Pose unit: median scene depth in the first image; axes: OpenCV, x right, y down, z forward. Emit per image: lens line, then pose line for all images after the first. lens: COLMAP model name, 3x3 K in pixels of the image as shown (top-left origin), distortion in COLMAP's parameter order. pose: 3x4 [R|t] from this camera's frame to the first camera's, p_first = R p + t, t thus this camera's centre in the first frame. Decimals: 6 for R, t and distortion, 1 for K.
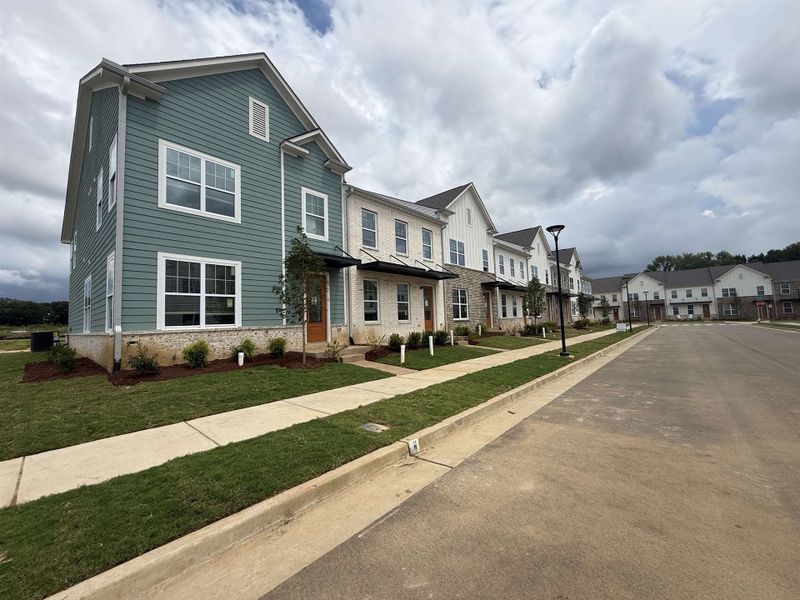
lens RADIAL K [[324.9, 0, 400.0], [0, 324.9, 300.0], [0, 0, 1]] dist [0.000168, 0.000038]
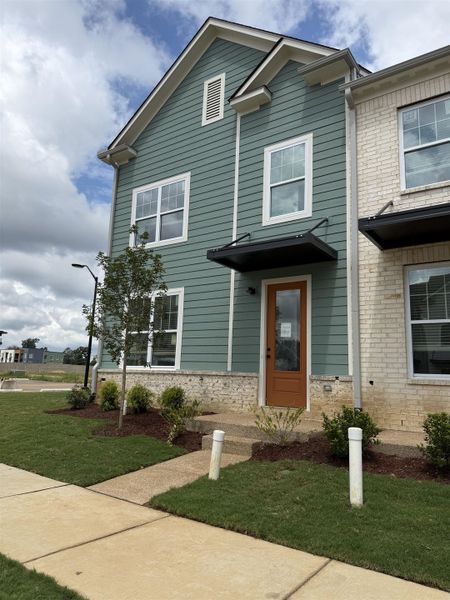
lens RADIAL K [[419.5, 0, 225.0], [0, 419.5, 300.0], [0, 0, 1]] dist [0.088928, -0.158329]
pose [[0.100216, -0.139061, -0.985200, 0.509490], [0.025328, 0.990220, -0.137193, 0.054376], [0.994643, -0.011204, 0.102758, 0.953712]]
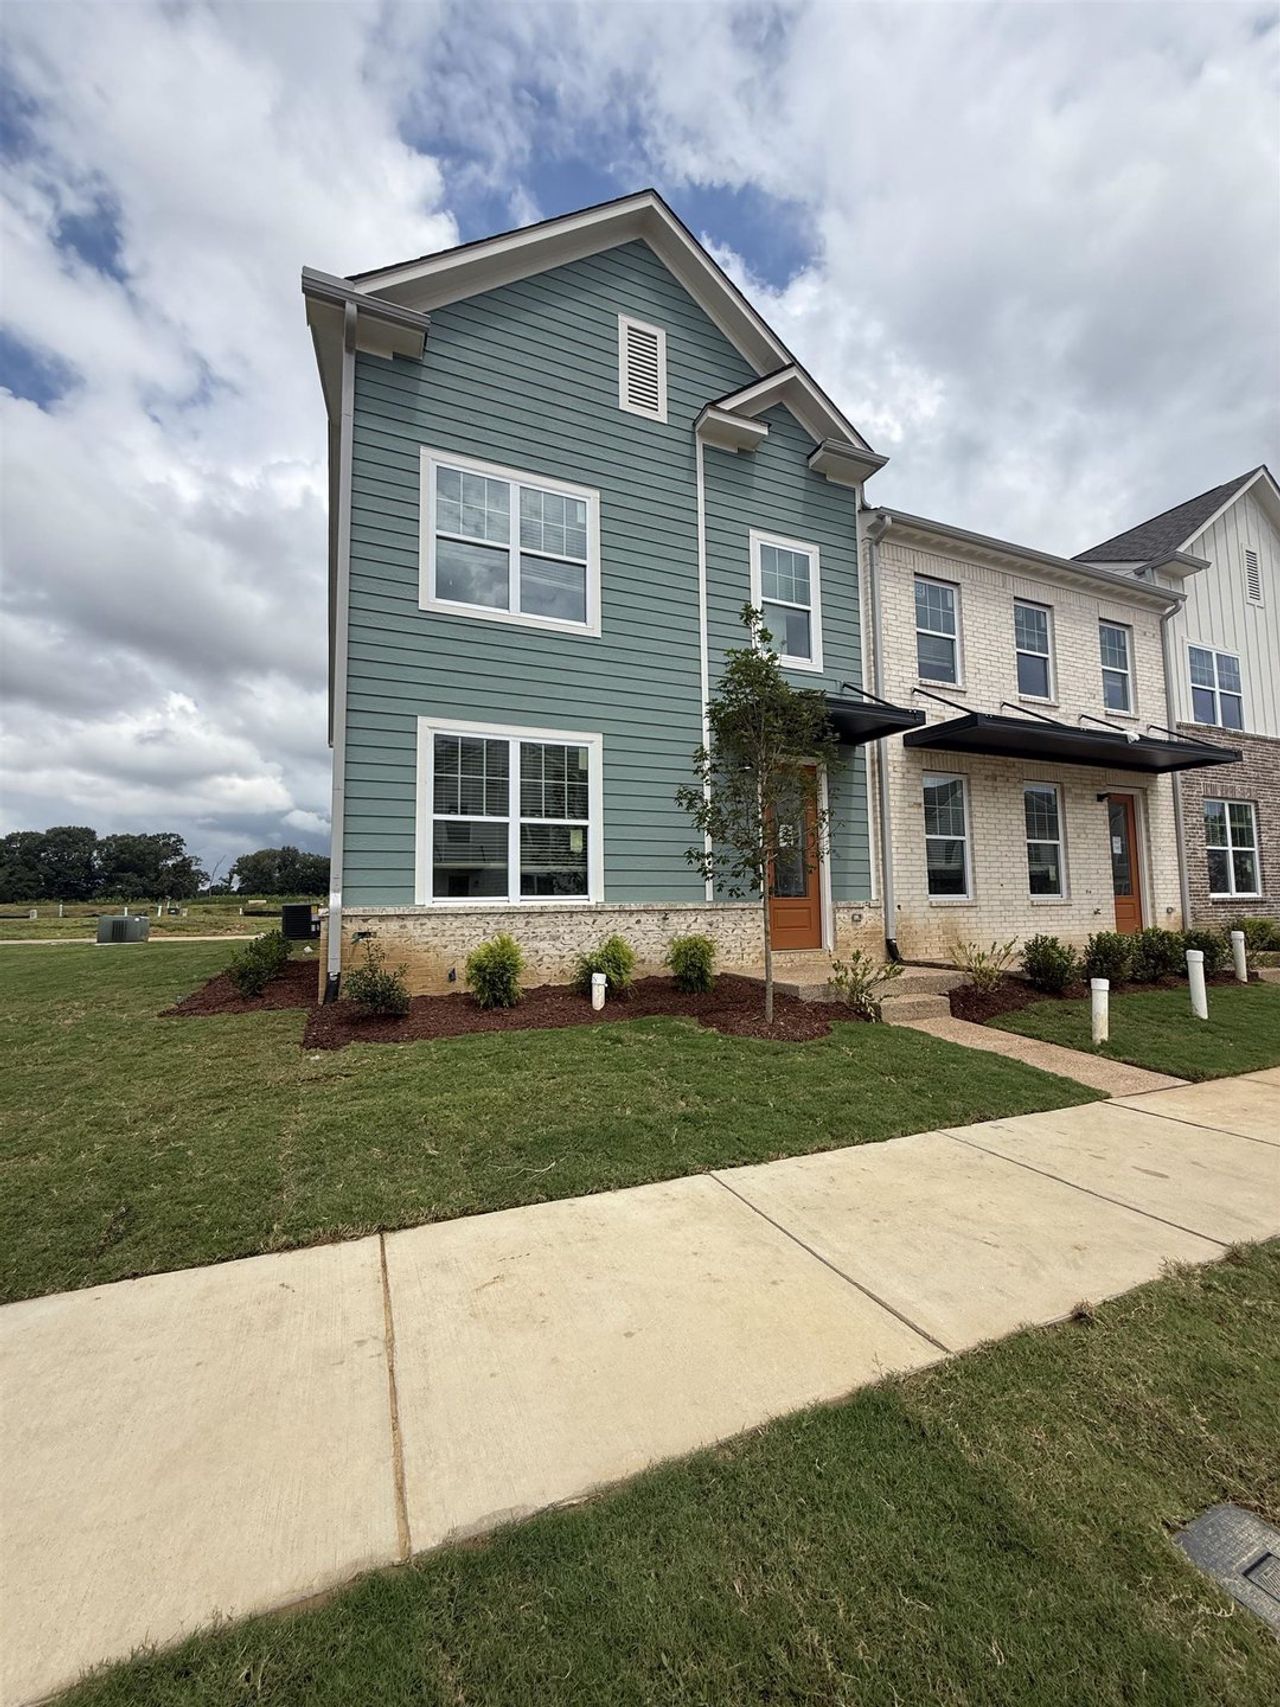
lens RADIAL K [[693.2, 0, 637.8], [0, 693.2, 849.7], [0, 0, 1]] dist [0.000168, 0.000038]
pose [[0.904871, -0.010201, -0.425564, -0.096614], [0.009019, 0.999948, -0.004794, 0.022566], [0.425591, 0.000500, 0.904916, 0.260419]]
